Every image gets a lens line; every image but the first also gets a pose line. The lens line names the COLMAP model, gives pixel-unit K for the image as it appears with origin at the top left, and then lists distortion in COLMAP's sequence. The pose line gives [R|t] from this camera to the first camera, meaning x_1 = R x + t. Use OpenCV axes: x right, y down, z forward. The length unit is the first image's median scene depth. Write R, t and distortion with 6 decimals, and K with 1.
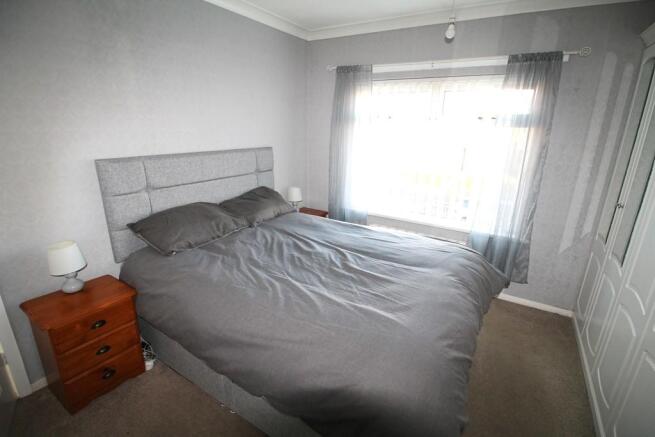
lens RADIAL K [[307.1, 0, 330.0], [0, 307.1, 216.7], [0, 0, 1]] dist [0.002388, -0.017879]
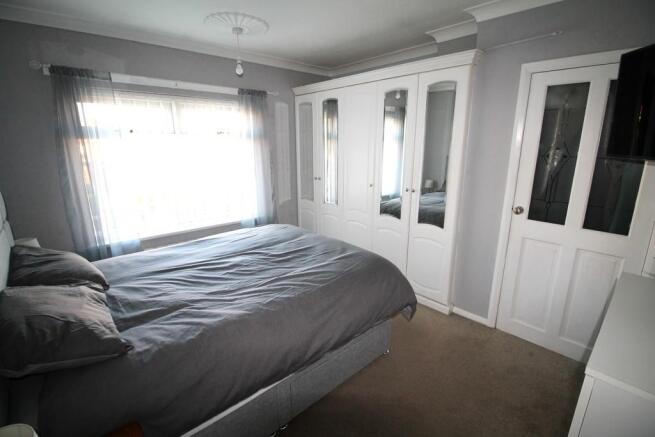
lens RADIAL K [[307.1, 0, 330.0], [0, 307.1, 216.7], [0, 0, 1]] dist [0.002388, -0.017879]
pose [[0.271734, -0.250952, 0.929077, -0.873607], [0.281746, 0.943849, 0.172537, -0.118442], [-0.920206, 0.214879, 0.327181, 0.335605]]
